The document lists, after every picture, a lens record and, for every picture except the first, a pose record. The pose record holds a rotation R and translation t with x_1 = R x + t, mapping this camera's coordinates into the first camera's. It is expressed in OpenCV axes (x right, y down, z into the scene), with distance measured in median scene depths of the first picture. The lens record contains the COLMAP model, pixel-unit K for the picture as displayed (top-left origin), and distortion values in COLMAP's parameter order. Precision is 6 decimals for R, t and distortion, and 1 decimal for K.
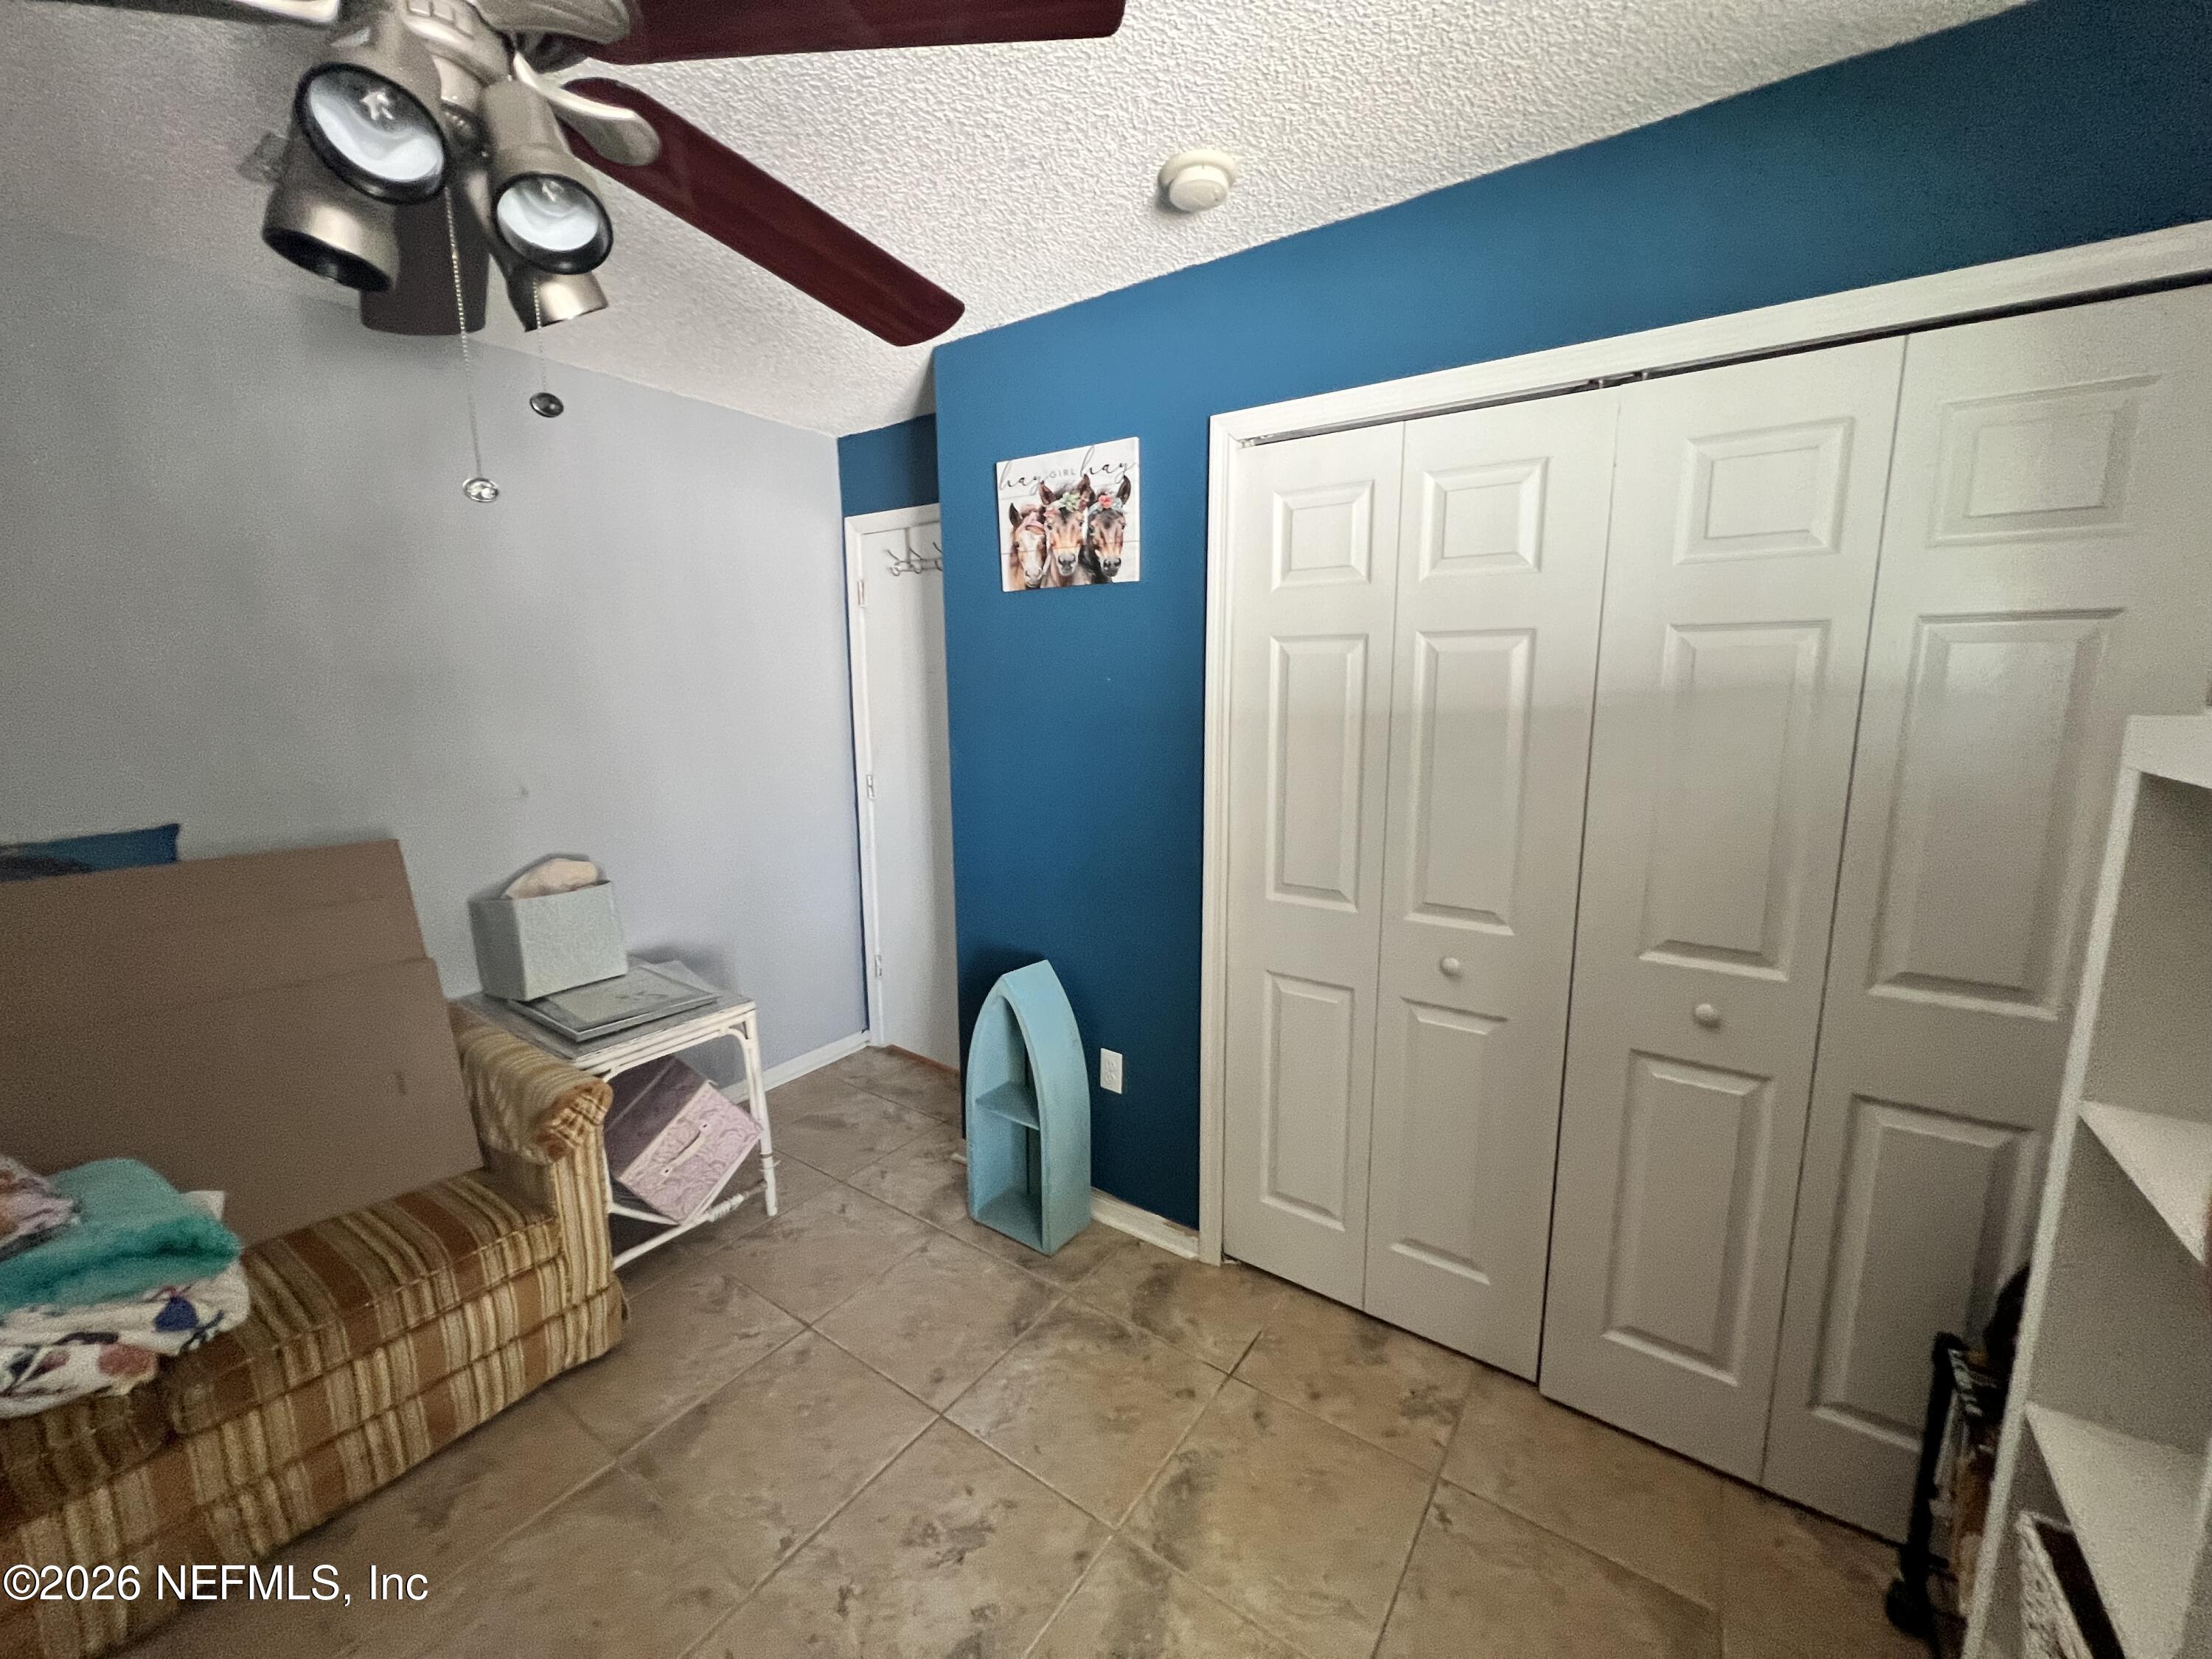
lens RADIAL K [[878.7, 0, 1100.5], [0, 878.7, 823.8], [0, 0, 1]] dist [-0.006294, 0.000168]
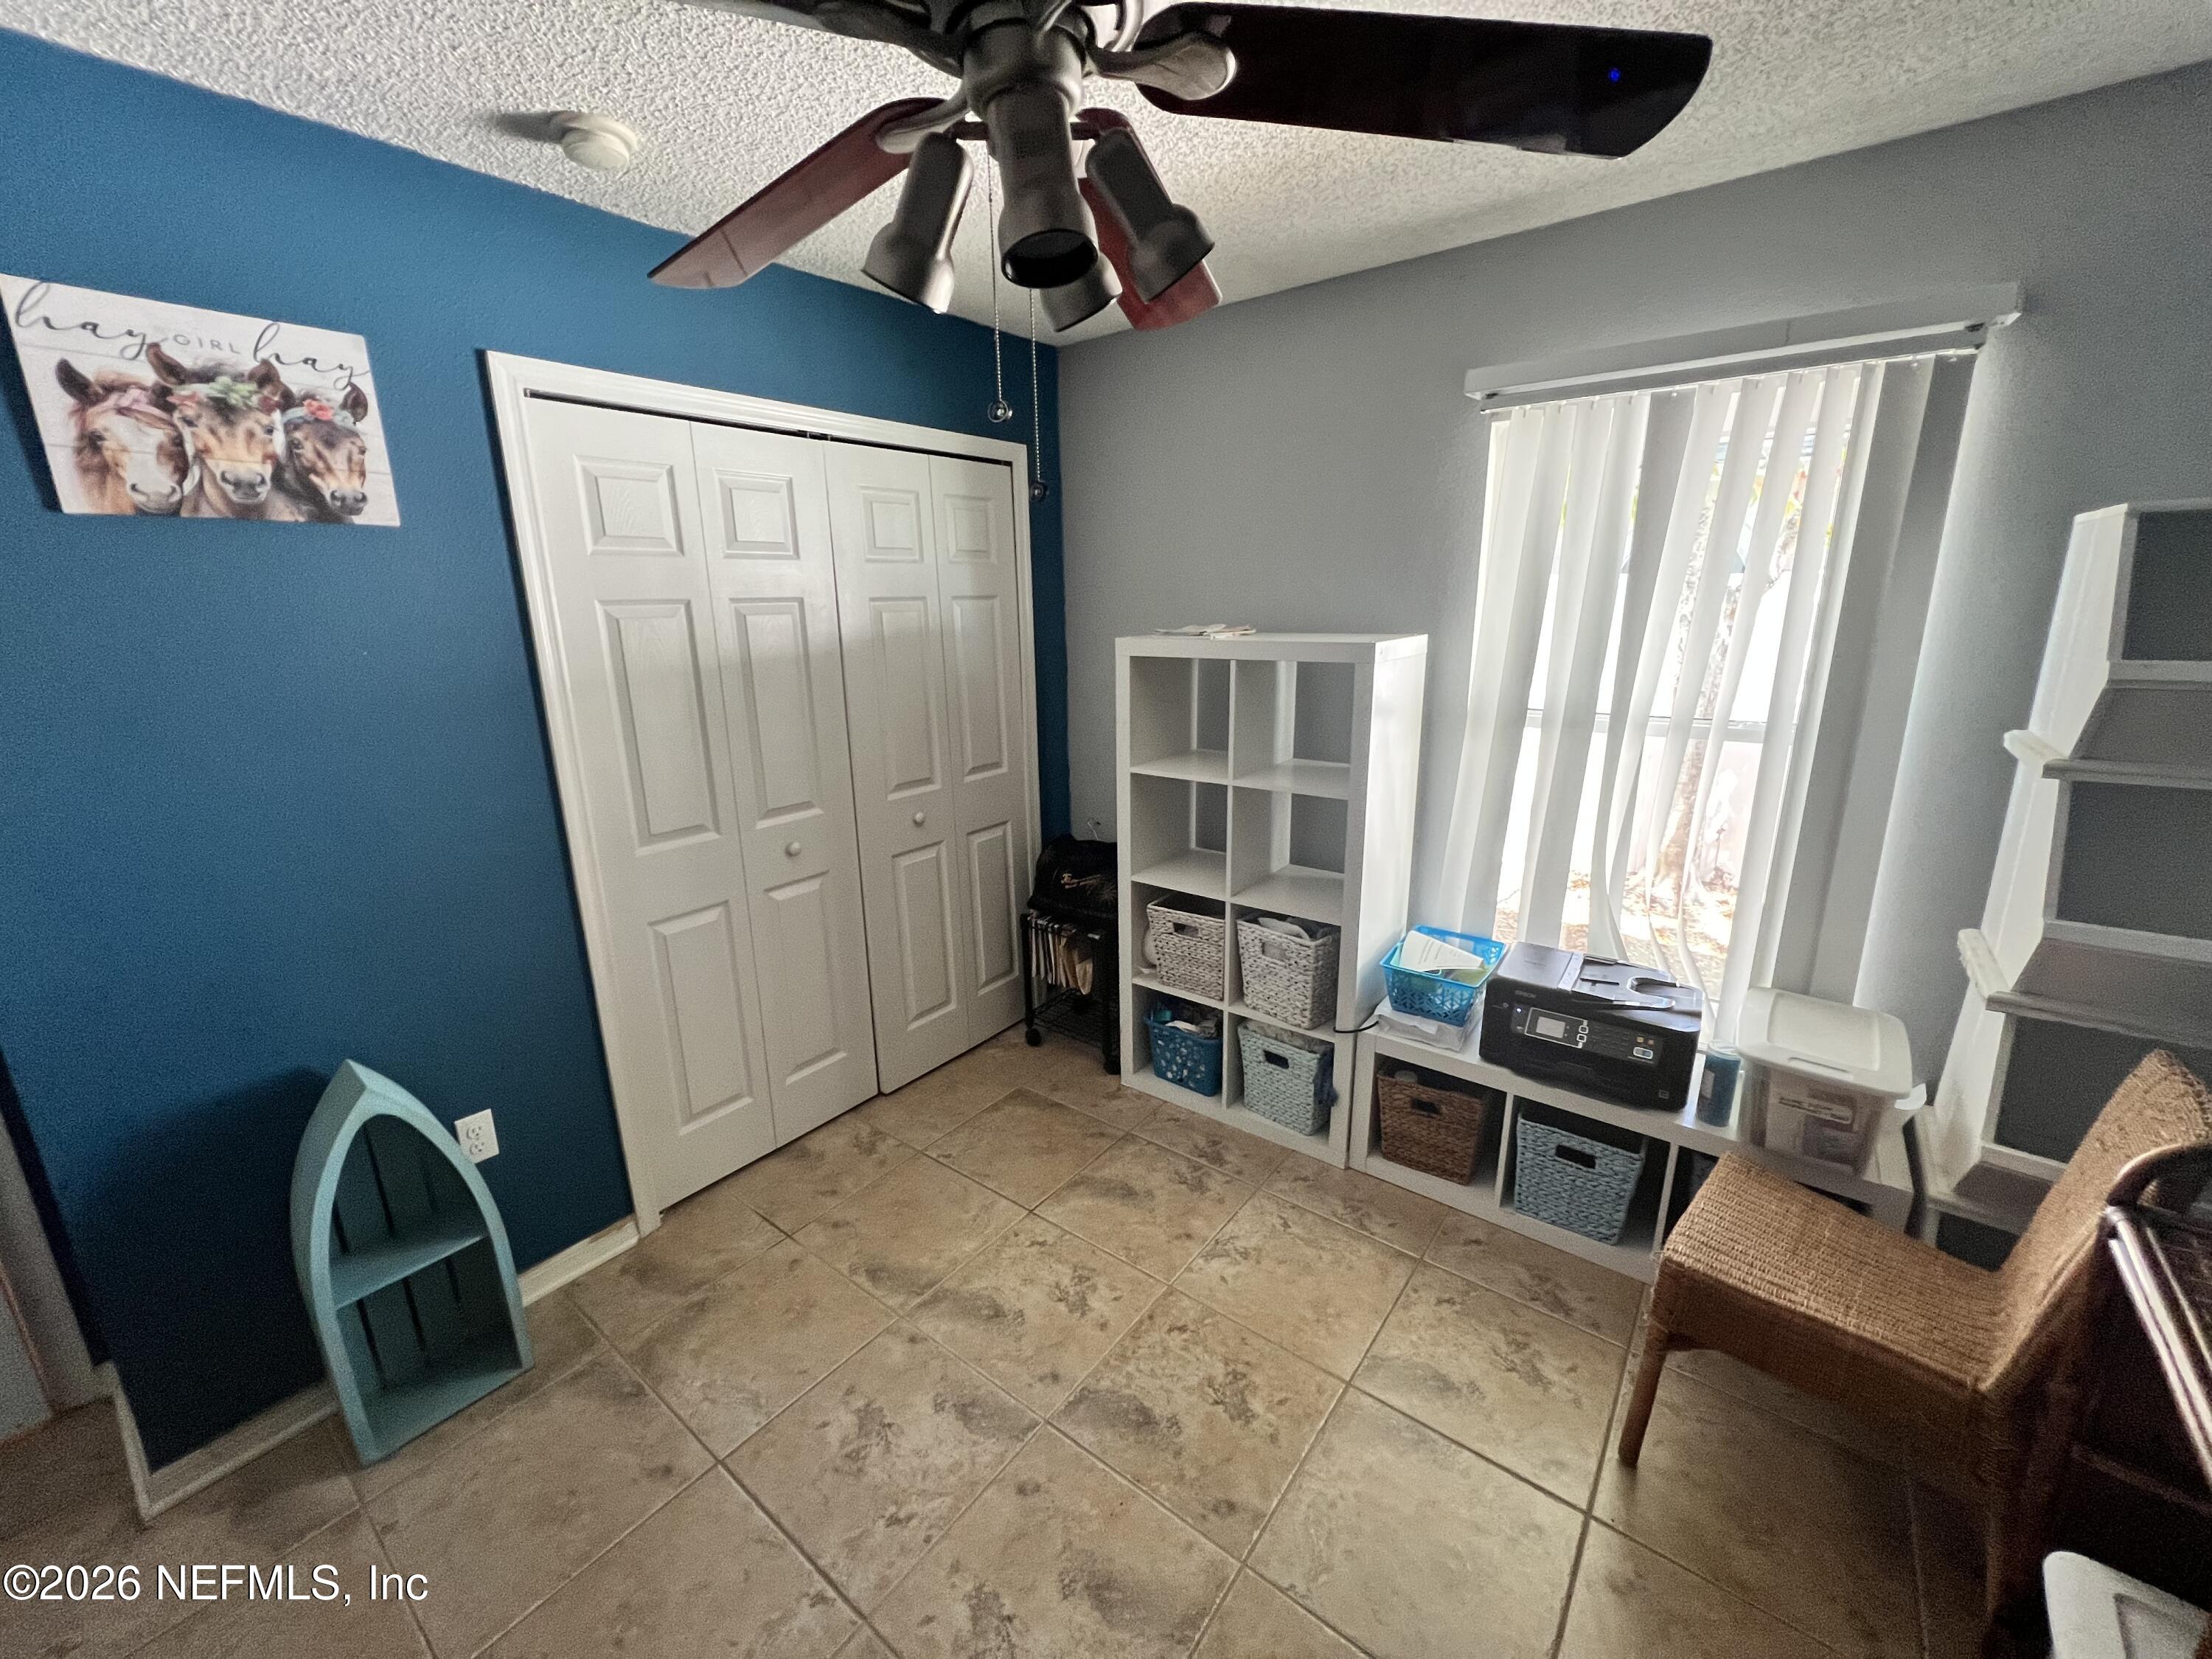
lens RADIAL K [[878.7, 0, 1100.5], [0, 878.7, 823.8], [0, 0, 1]] dist [-0.006294, 0.000168]
pose [[0.040099, -0.242081, 0.969427, -0.764422], [0.180092, 0.956070, 0.231296, -0.089505], [-0.982832, 0.165311, 0.081935, 0.361757]]
